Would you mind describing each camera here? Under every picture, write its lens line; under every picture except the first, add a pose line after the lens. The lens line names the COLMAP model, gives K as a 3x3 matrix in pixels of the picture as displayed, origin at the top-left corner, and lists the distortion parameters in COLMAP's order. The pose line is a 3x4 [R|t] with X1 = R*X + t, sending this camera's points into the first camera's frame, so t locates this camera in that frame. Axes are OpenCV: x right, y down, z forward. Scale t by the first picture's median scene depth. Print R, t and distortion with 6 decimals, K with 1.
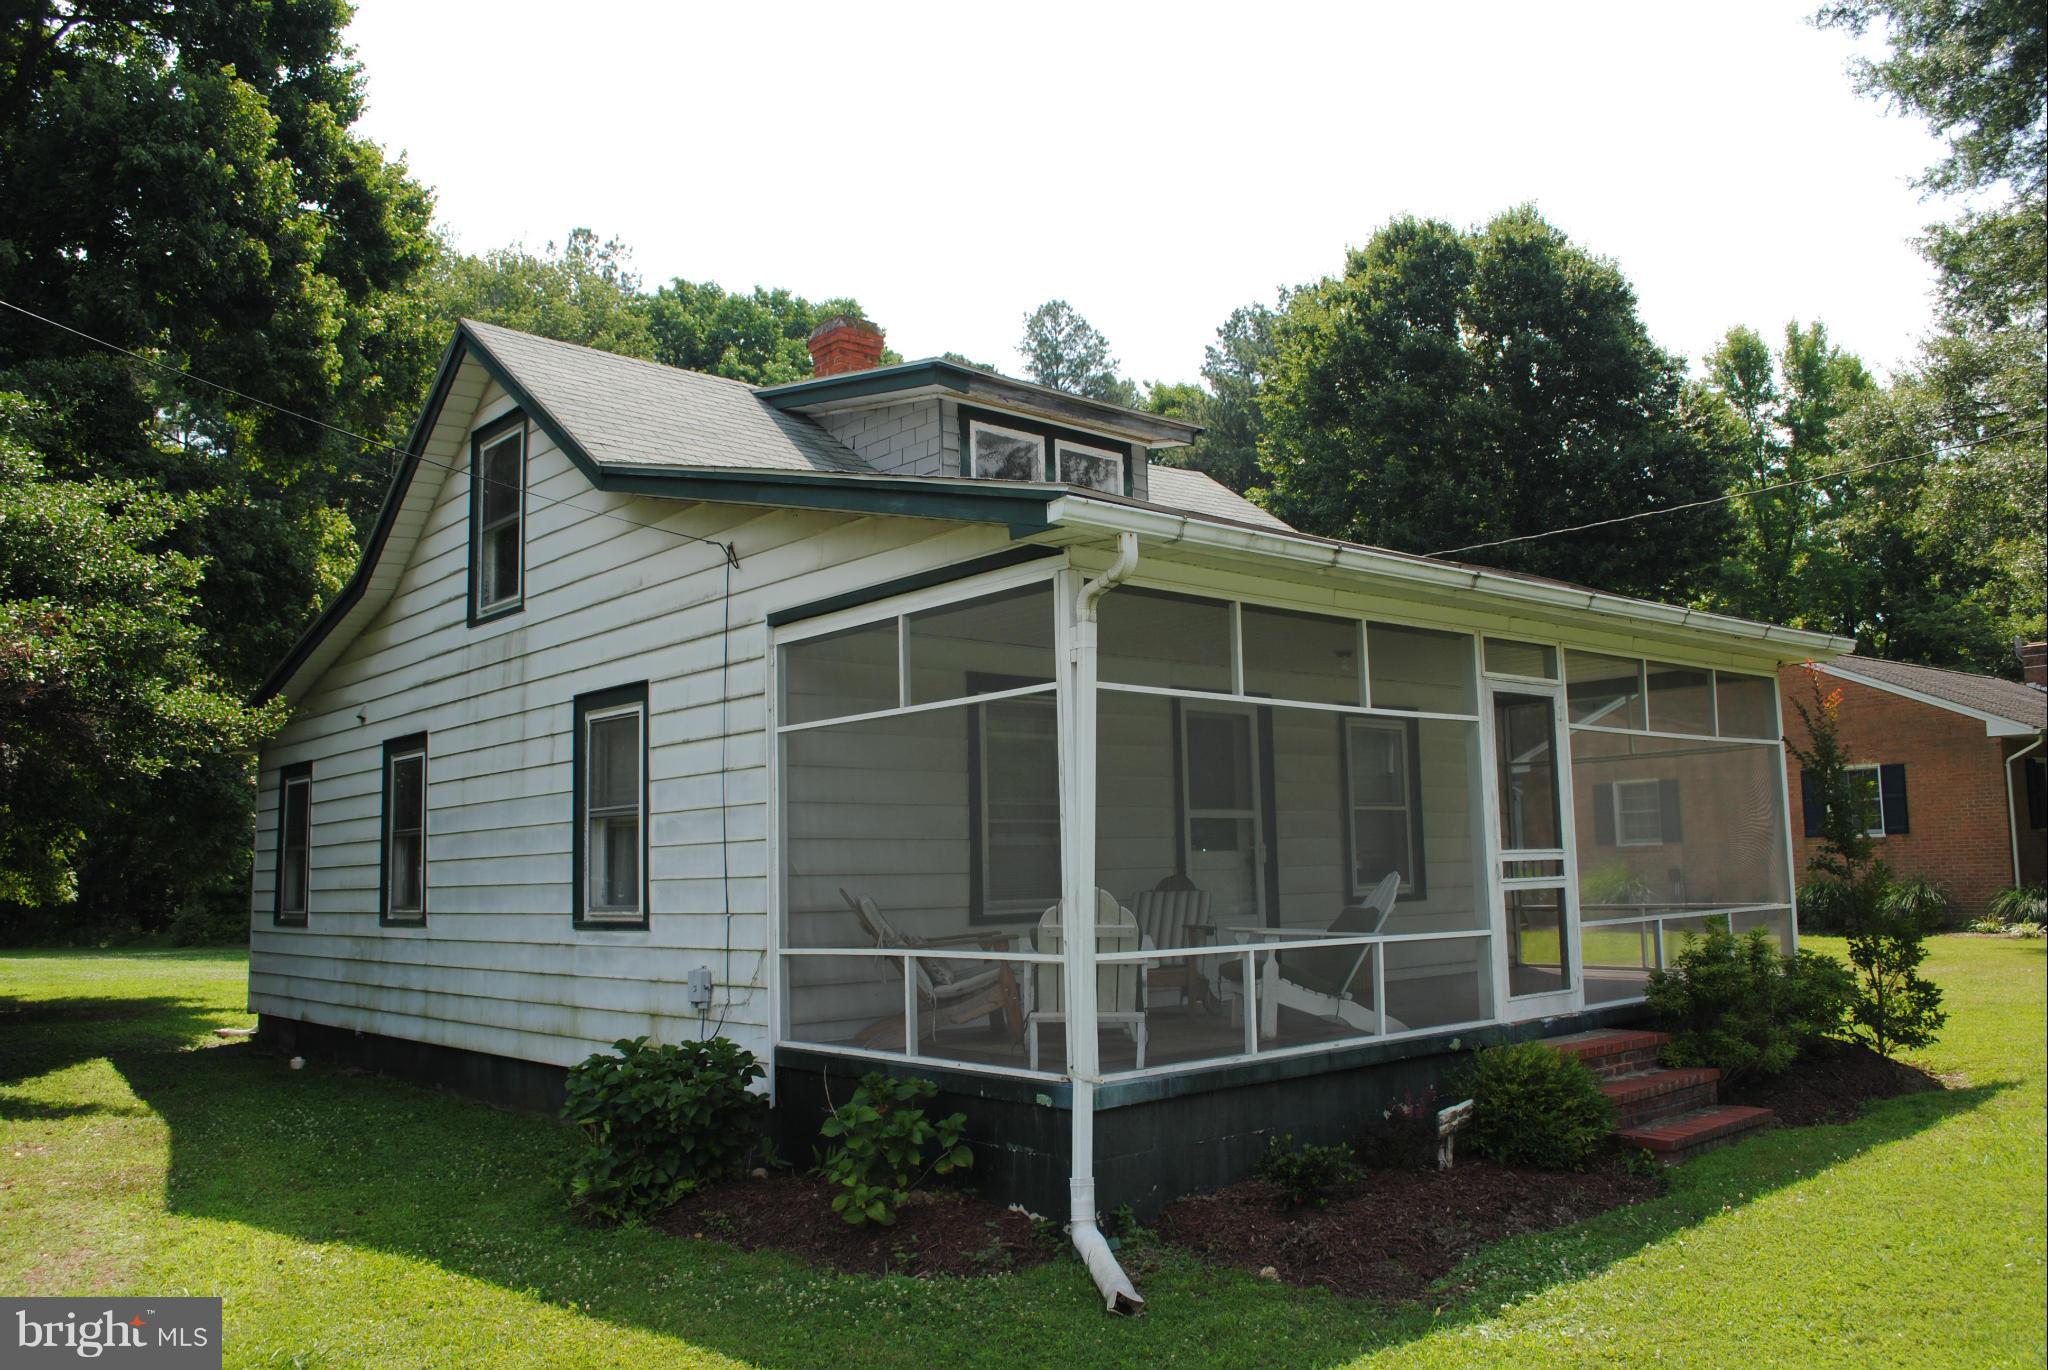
lens RADIAL K [[1597.9, 0, 1024.0], [0, 1597.9, 685.0], [0, 0, 1]] dist [-0.081854, -0.002322]
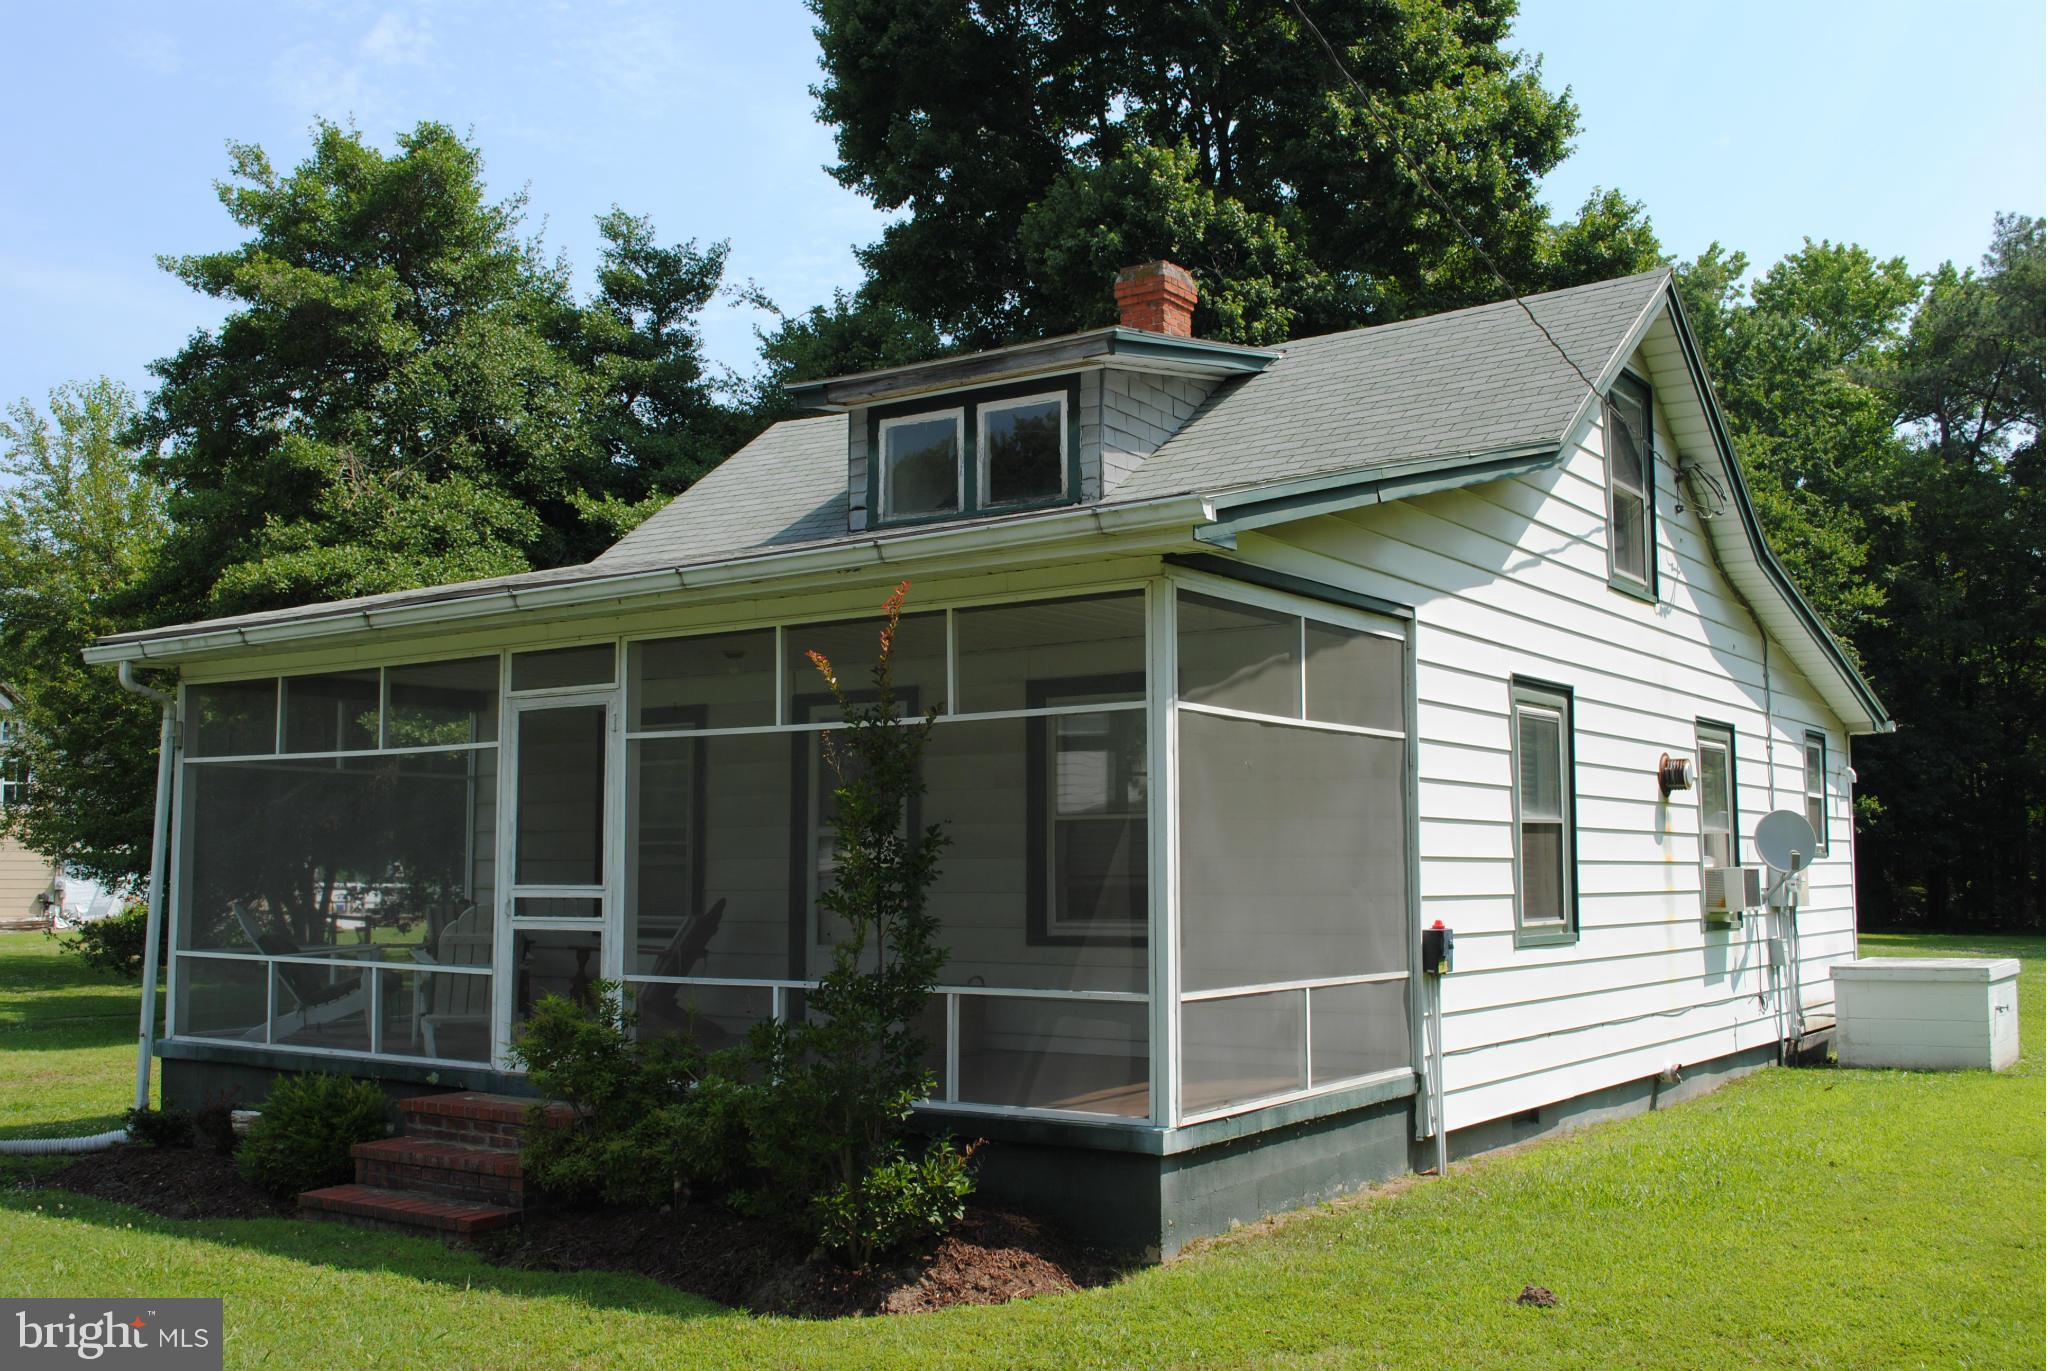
lens RADIAL K [[1994.9, 0, 1024.0], [0, 1994.9, 685.5], [0, 0, 1]] dist [-0.086309, -0.002294]
pose [[0.249411, -0.071203, -0.965777, 1.435646], [0.111764, 0.992746, -0.044329, 0.070119], [0.961927, -0.096883, 0.255559, 0.960937]]
